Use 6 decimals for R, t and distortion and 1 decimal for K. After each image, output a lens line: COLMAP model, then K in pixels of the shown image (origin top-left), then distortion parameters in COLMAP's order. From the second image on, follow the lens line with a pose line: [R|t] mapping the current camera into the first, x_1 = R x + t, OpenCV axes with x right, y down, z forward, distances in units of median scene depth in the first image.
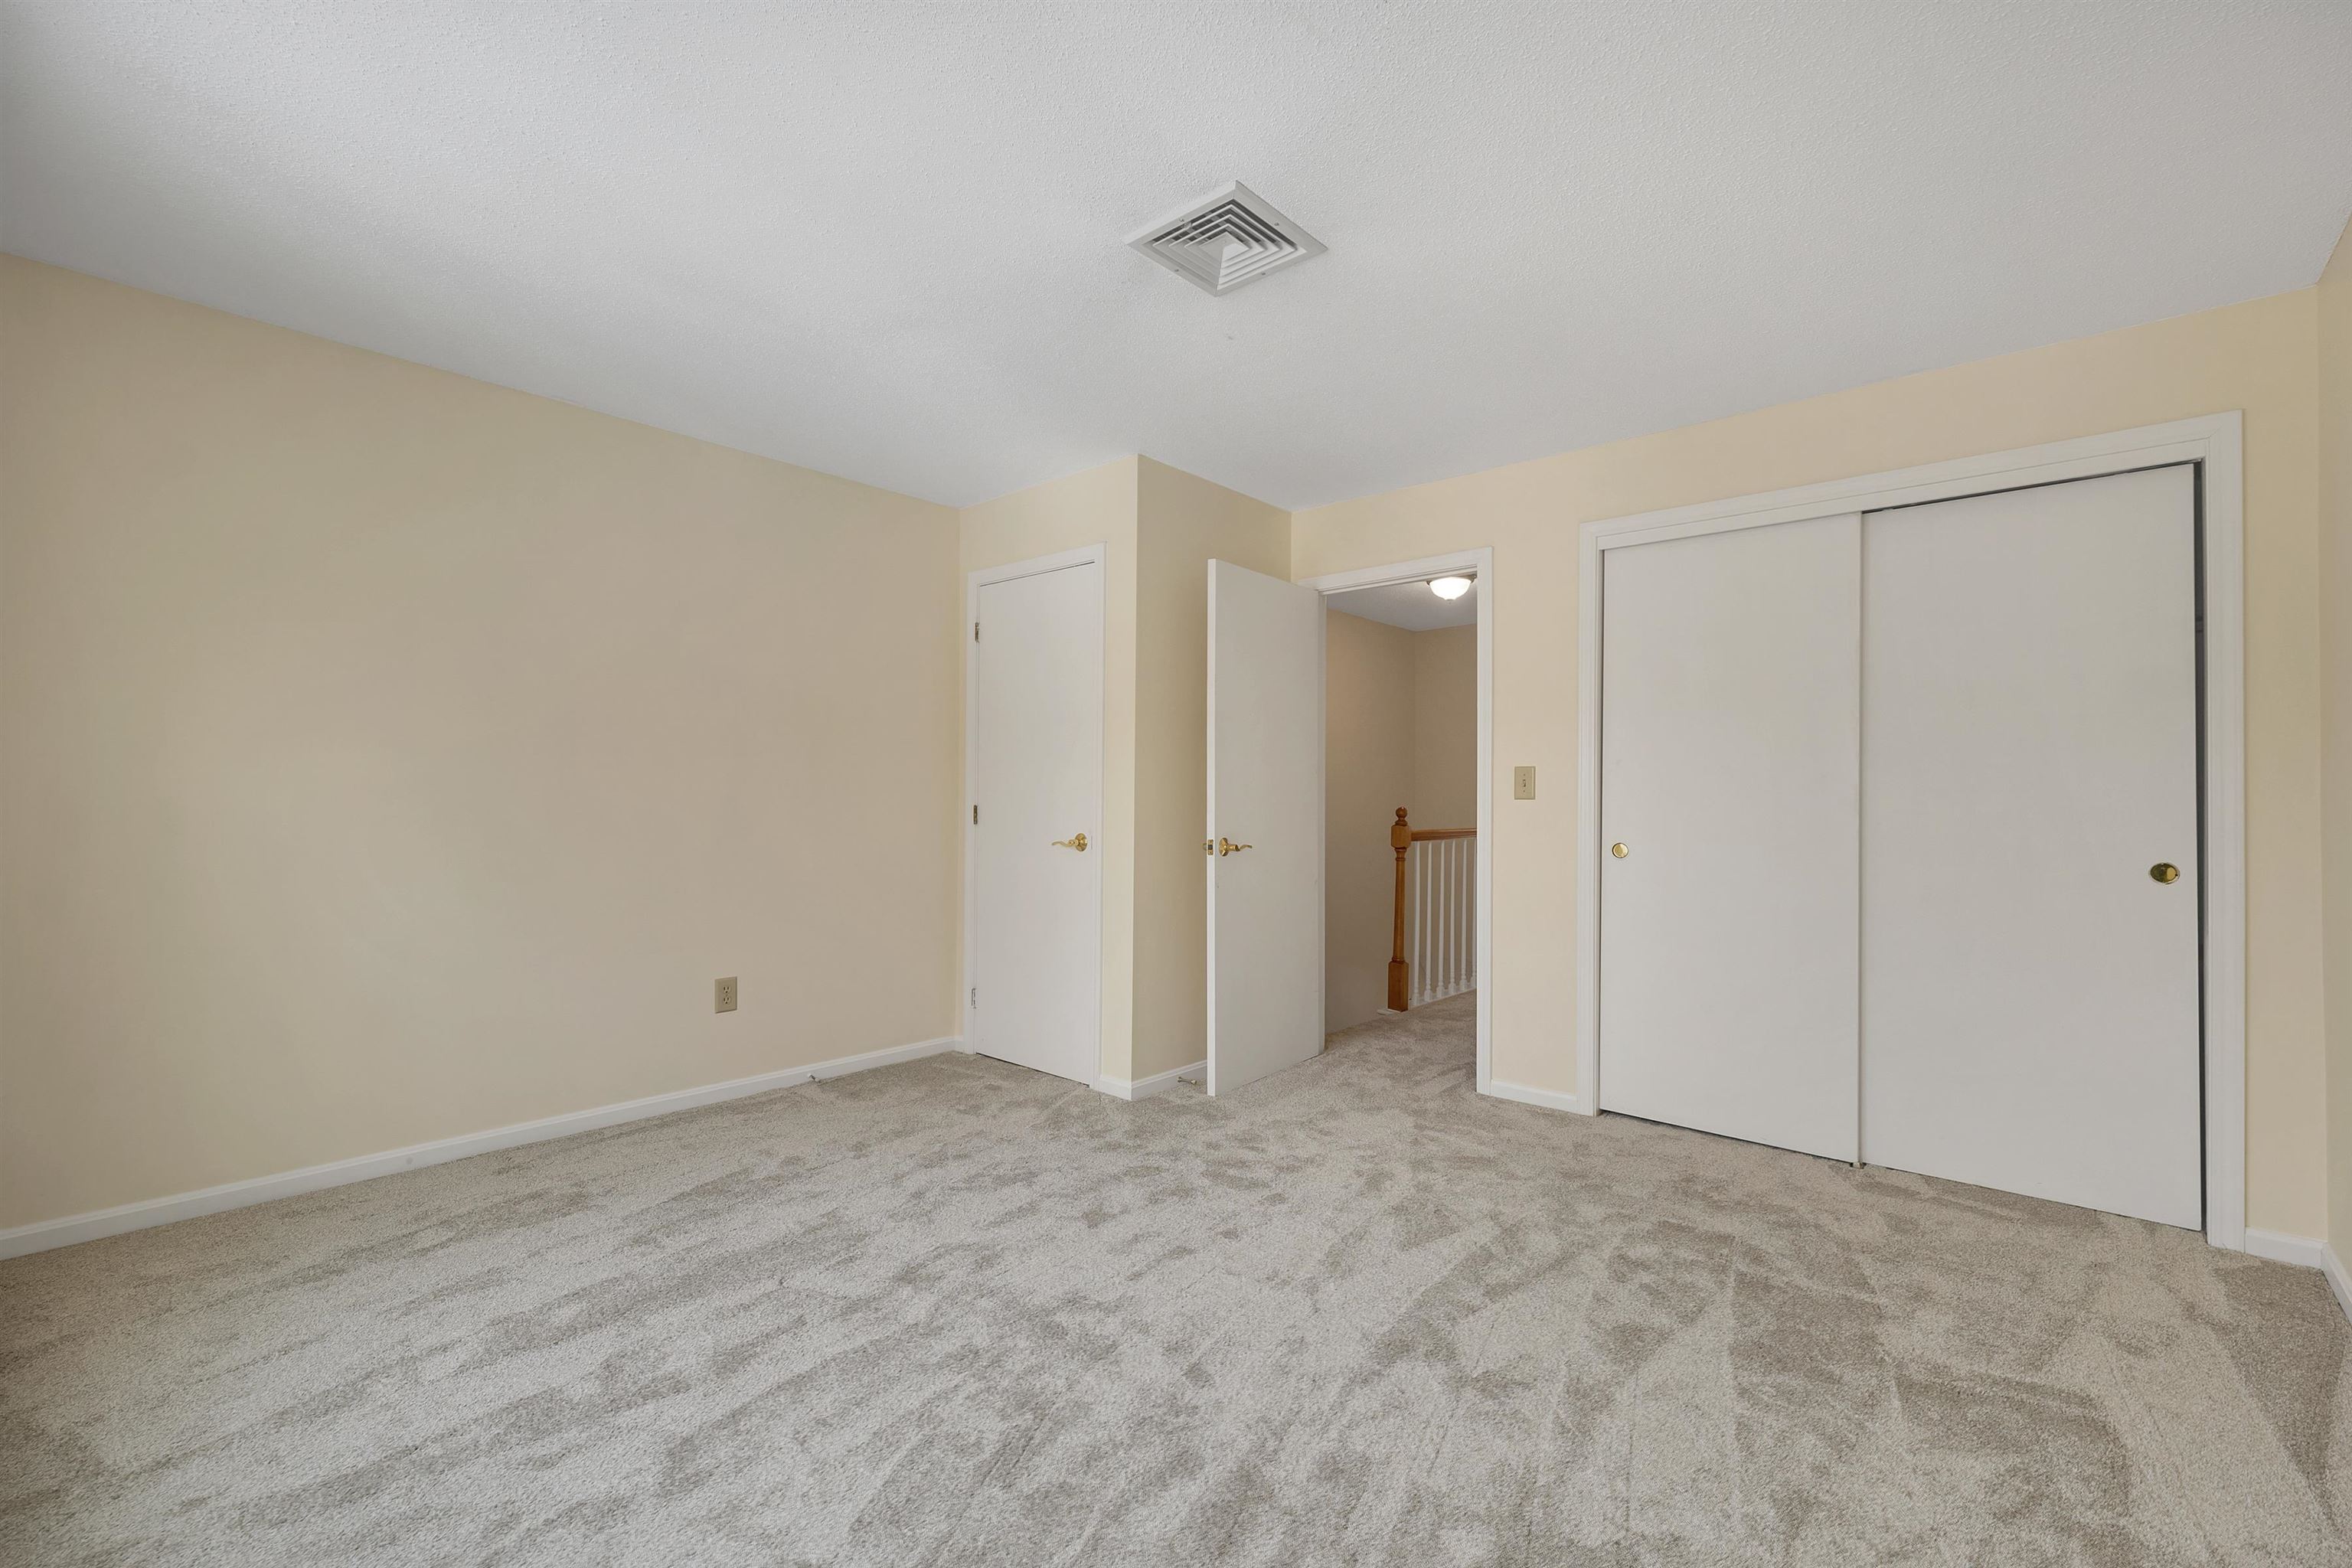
lens RADIAL K [[967.6, 0, 1176.0], [0, 967.6, 784.0], [0, 0, 1]] dist [-0.000719, -0.000052]
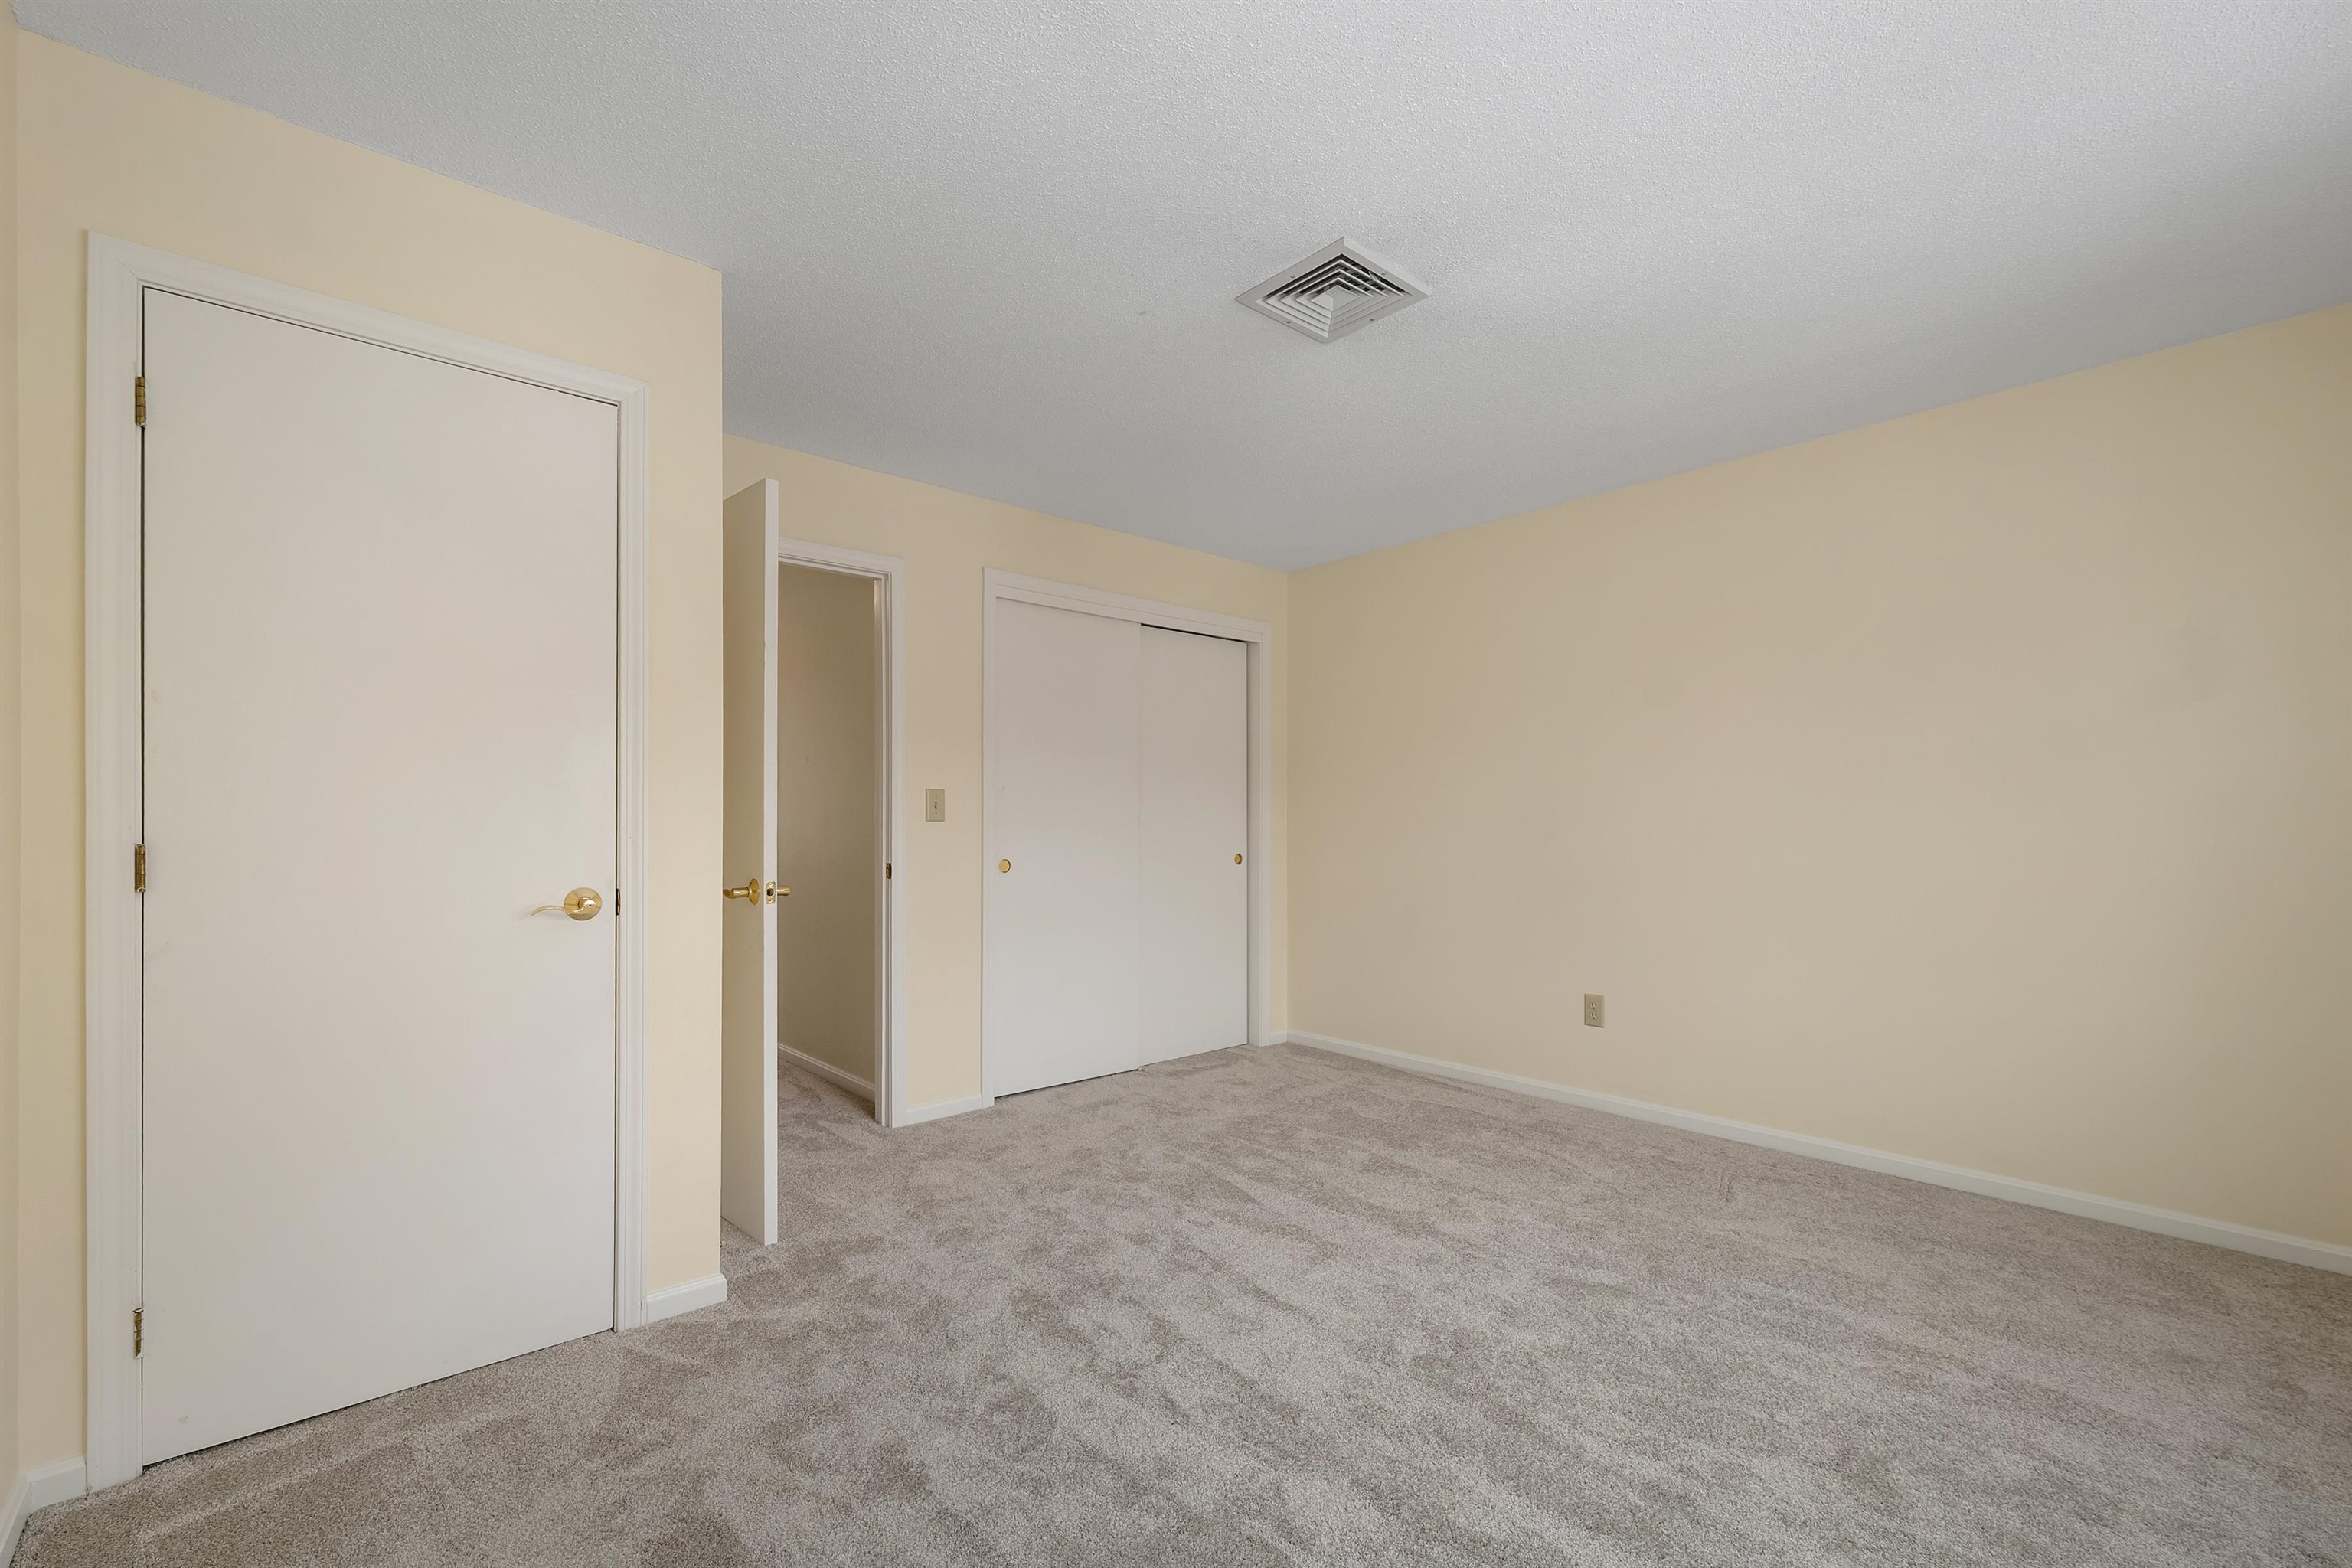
lens RADIAL K [[963.0, 0, 1166.1], [0, 963.0, 818.8], [0, 0, 1]] dist [0.000789, -0.000067]
pose [[0.164429, -0.002829, 0.986385, -0.764202], [-0.011674, 0.999920, 0.004814, 0.006814], [-0.986320, -0.012307, 0.164383, 0.757158]]
